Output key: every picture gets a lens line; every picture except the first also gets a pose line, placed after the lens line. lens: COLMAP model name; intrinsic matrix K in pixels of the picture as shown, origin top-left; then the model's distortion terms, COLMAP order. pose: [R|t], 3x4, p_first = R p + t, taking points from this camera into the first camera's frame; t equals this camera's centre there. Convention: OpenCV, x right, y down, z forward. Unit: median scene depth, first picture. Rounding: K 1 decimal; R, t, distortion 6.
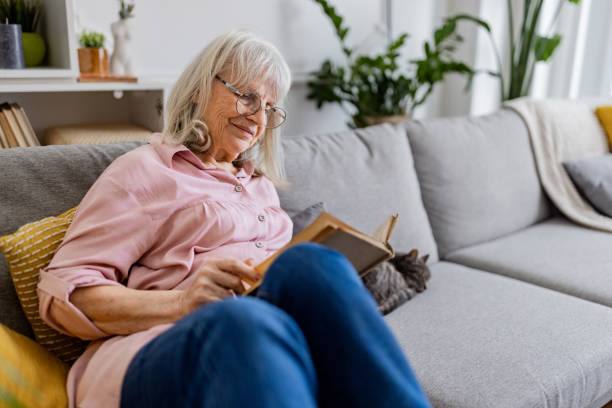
lens RADIAL K [[570.2, 0, 297.3], [0, 570.2, 203.1], [0, 0, 1]] dist [0.003329, 0.004208]
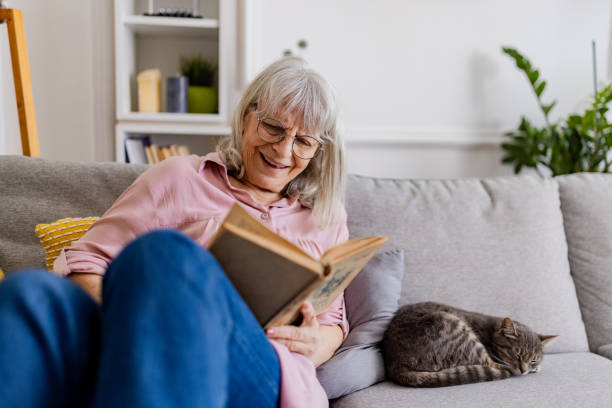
lens RADIAL K [[567.8, 0, 306.0], [0, 567.8, 204.0], [0, 0, 1]] dist [0.002633, -0.000598]
pose [[0.879989, 0.055253, -0.471770, 0.300128], [-0.126665, 0.984543, -0.120958, 0.053177], [0.457795, 0.166199, 0.873385, 0.142824]]
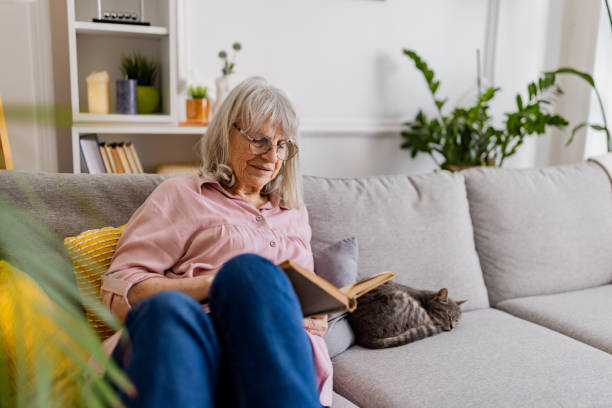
lens RADIAL K [[565.8, 0, 302.2], [0, 565.8, 204.1], [0, 0, 1]] dist [0.002210, 0.001956]
pose [[0.964341, 0.053154, -0.259269, 0.203623], [-0.075361, 0.994220, -0.076472, 0.024162], [0.253706, 0.093284, 0.962773, -0.071527]]
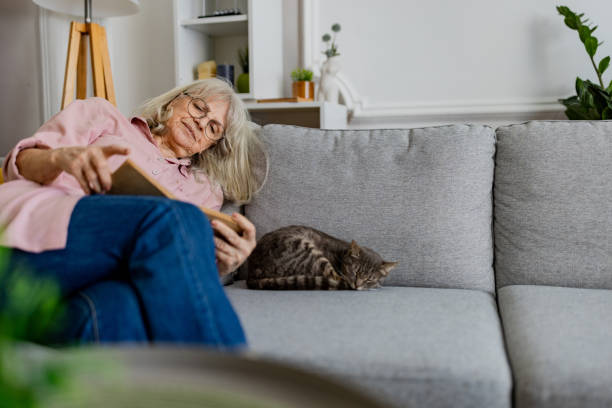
lens RADIAL K [[567.8, 0, 306.0], [0, 567.8, 204.0], [0, 0, 1]] dist [0.002633, -0.000598]
pose [[0.598355, 0.054980, -0.799342, 0.801282], [-0.188428, 0.979319, -0.073690, 0.099833], [0.778759, 0.194711, 0.596340, 0.378370]]
